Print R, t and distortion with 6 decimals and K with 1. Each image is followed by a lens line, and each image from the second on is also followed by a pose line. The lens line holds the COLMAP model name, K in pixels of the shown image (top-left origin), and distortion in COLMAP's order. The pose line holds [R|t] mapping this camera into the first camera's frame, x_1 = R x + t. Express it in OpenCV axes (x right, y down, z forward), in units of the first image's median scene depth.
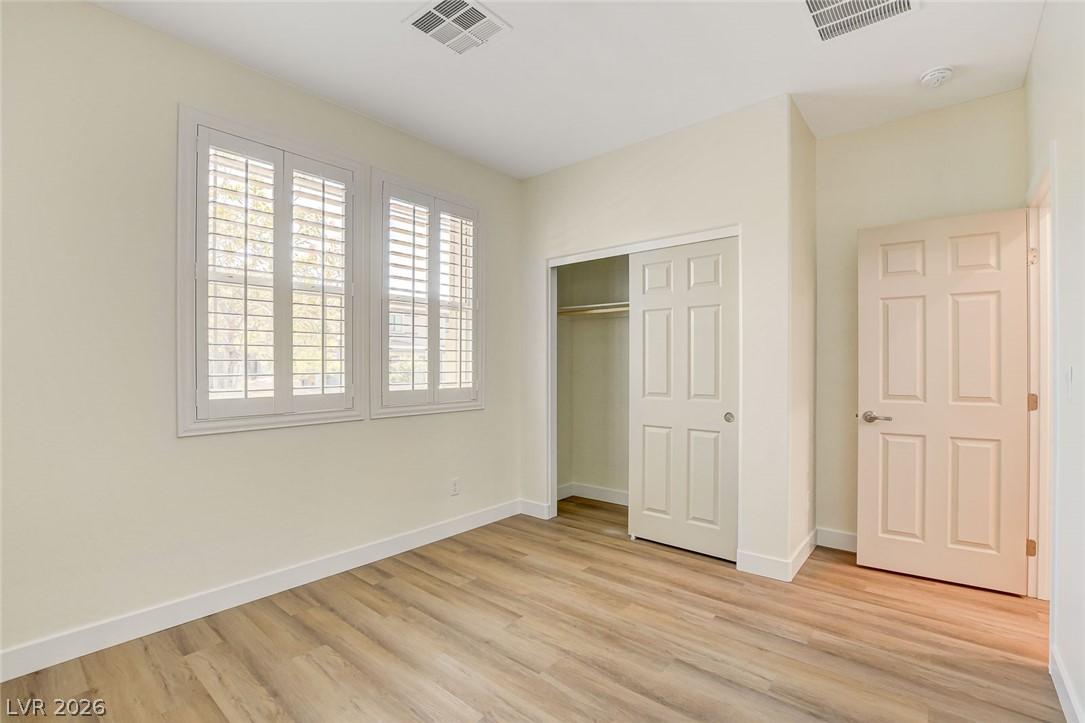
lens RADIAL K [[479.8, 0, 549.8], [0, 479.8, 364.6], [0, 0, 1]] dist [-0.009990, 0.002237]
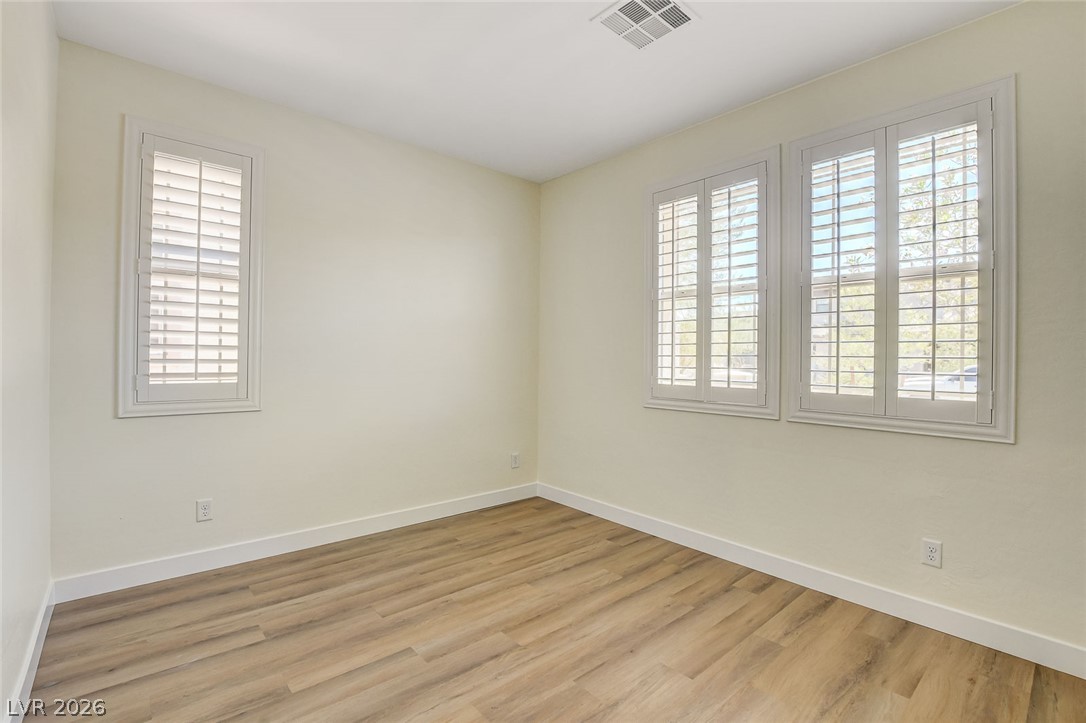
lens RADIAL K [[480.2, 0, 541.2], [0, 480.2, 356.7], [0, 0, 1]] dist [-0.009990, 0.002237]
pose [[-0.117717, -0.004704, -0.993036, 0.640018], [-0.014543, 0.999890, -0.003012, 0.001893], [0.992941, 0.014088, -0.117772, 0.709498]]
